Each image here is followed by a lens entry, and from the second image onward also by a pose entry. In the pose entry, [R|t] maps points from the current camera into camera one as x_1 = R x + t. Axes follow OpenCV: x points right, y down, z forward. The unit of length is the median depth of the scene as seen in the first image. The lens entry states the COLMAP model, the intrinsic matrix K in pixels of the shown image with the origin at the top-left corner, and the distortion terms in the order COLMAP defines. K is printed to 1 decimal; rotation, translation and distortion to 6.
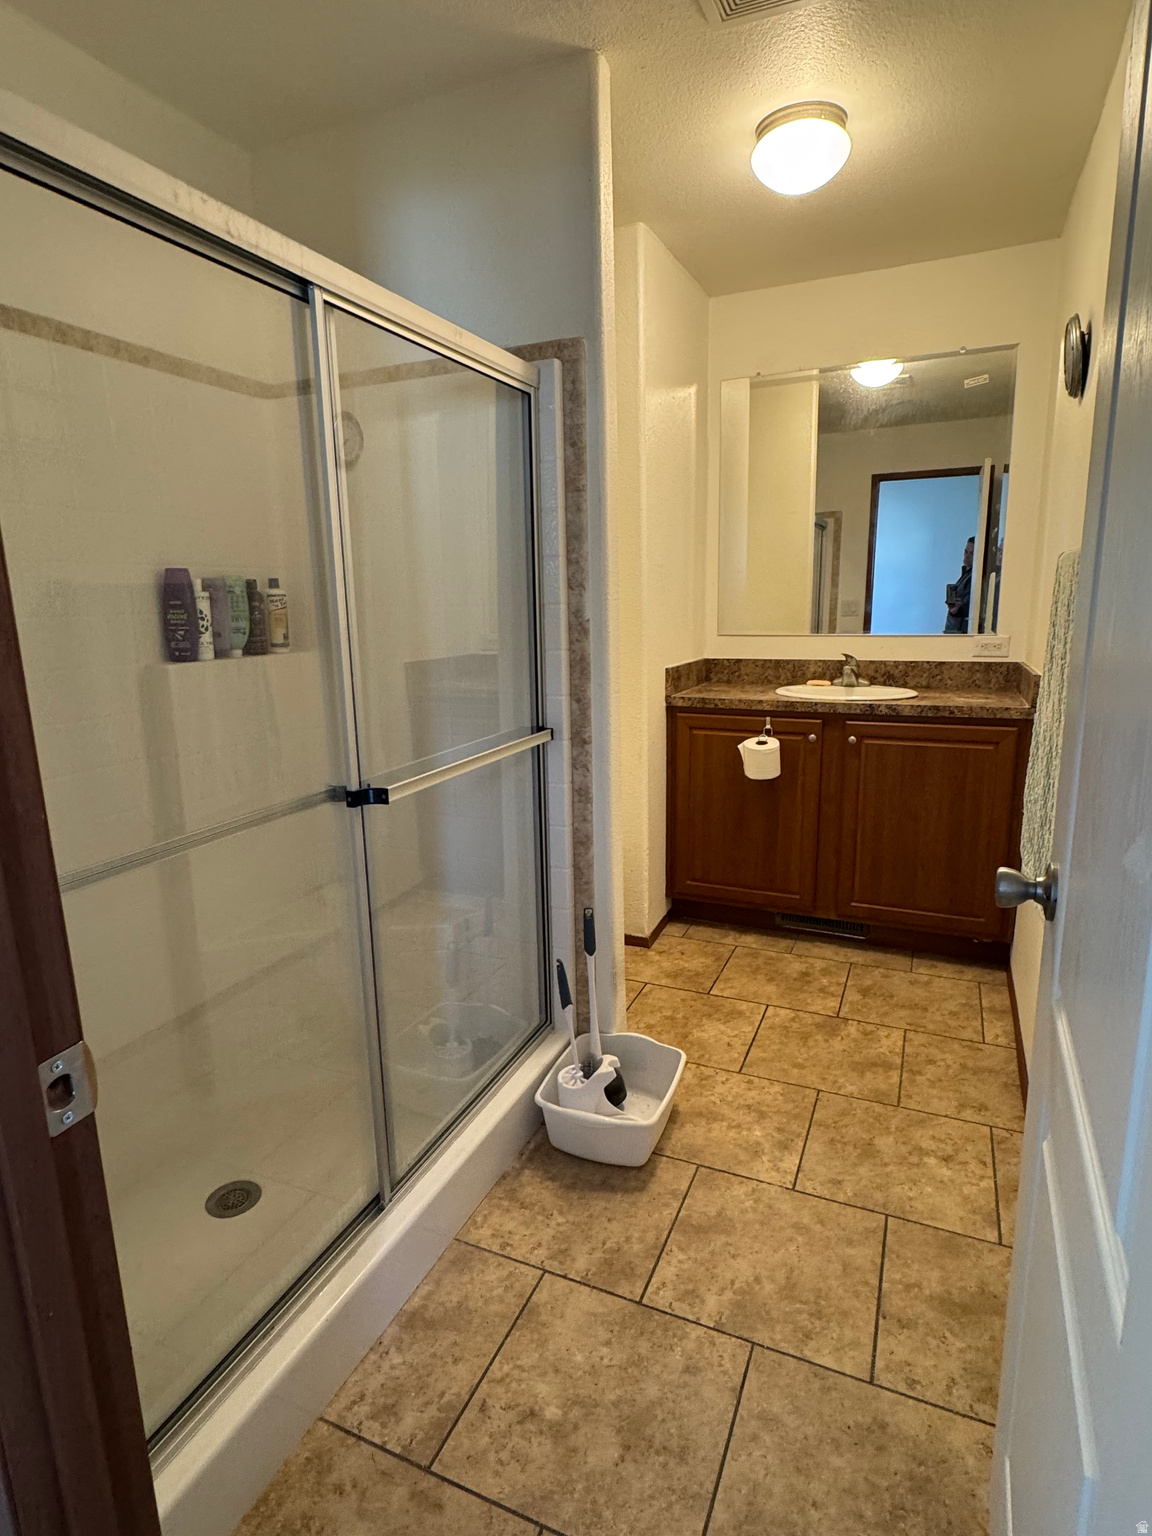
lens RADIAL K [[808.5, 0, 577.1], [0, 808.5, 765.7], [0, 0, 1]] dist [-0.001800, 0.001311]
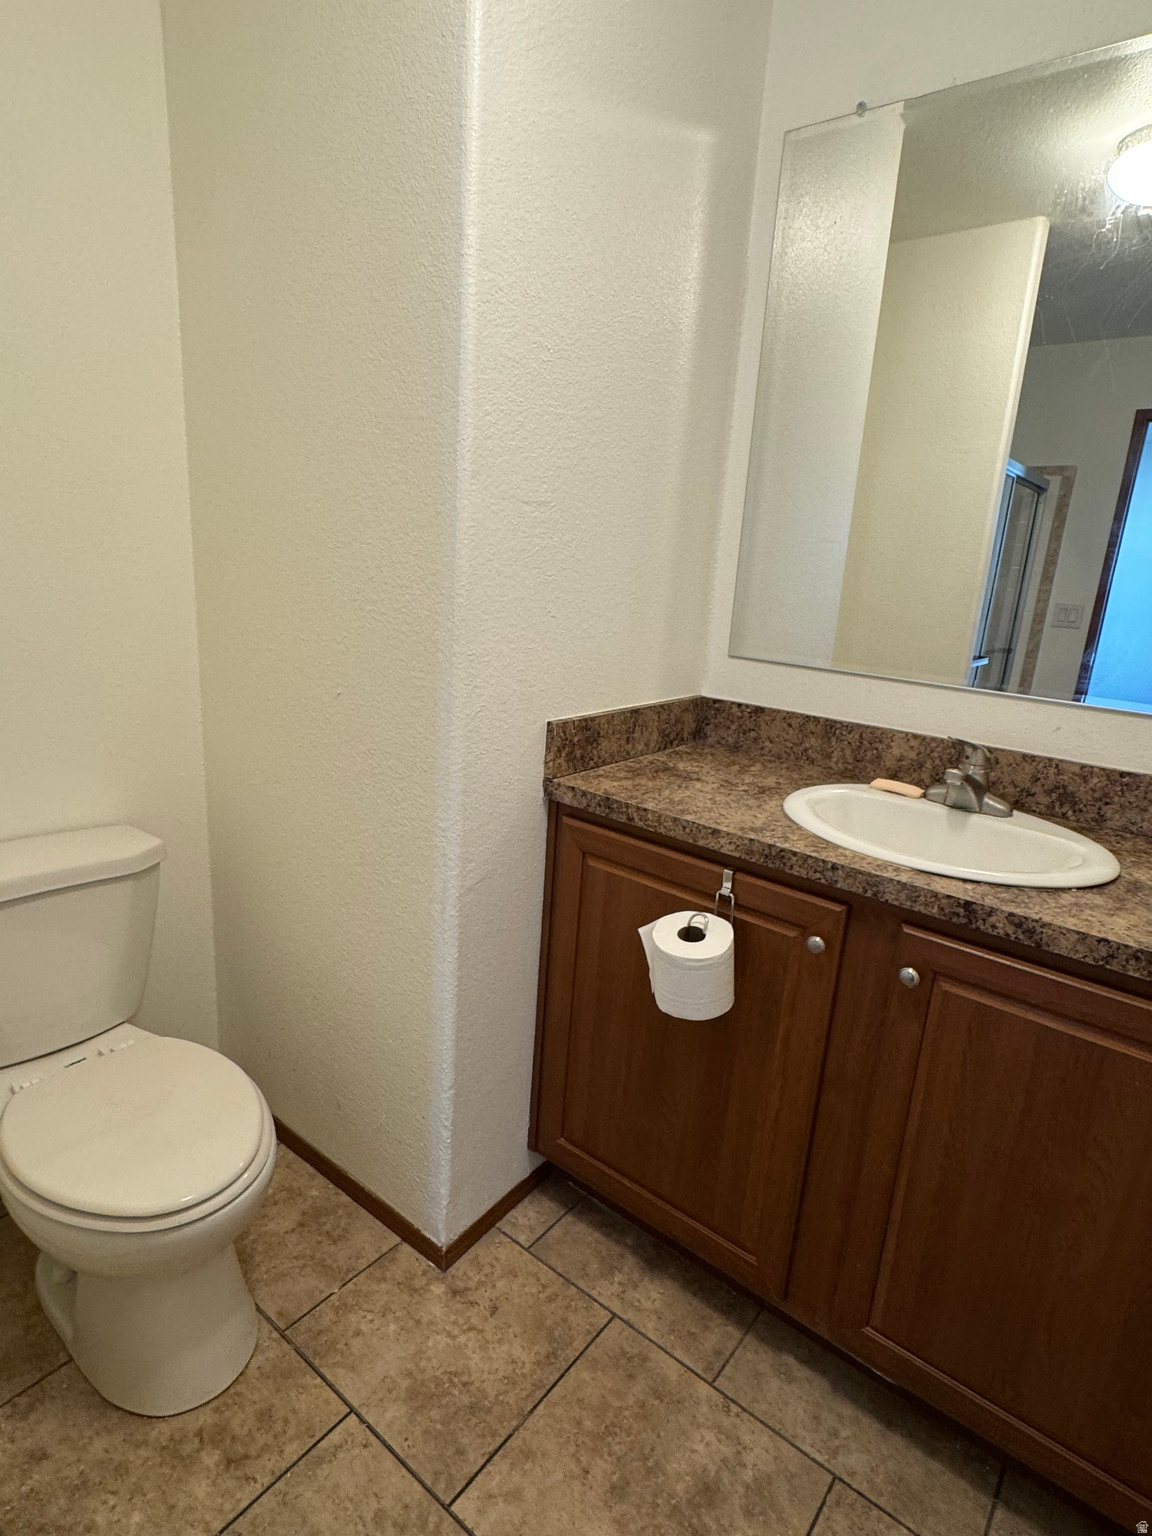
lens RADIAL K [[808.5, 0, 581.0], [0, 808.5, 763.7], [0, 0, 1]] dist [-0.001800, 0.001311]
pose [[0.965267, 0.138695, -0.221410, 0.242742], [-0.129043, 0.989968, 0.057552, -0.128821], [0.227171, -0.026981, 0.973481, 0.544850]]
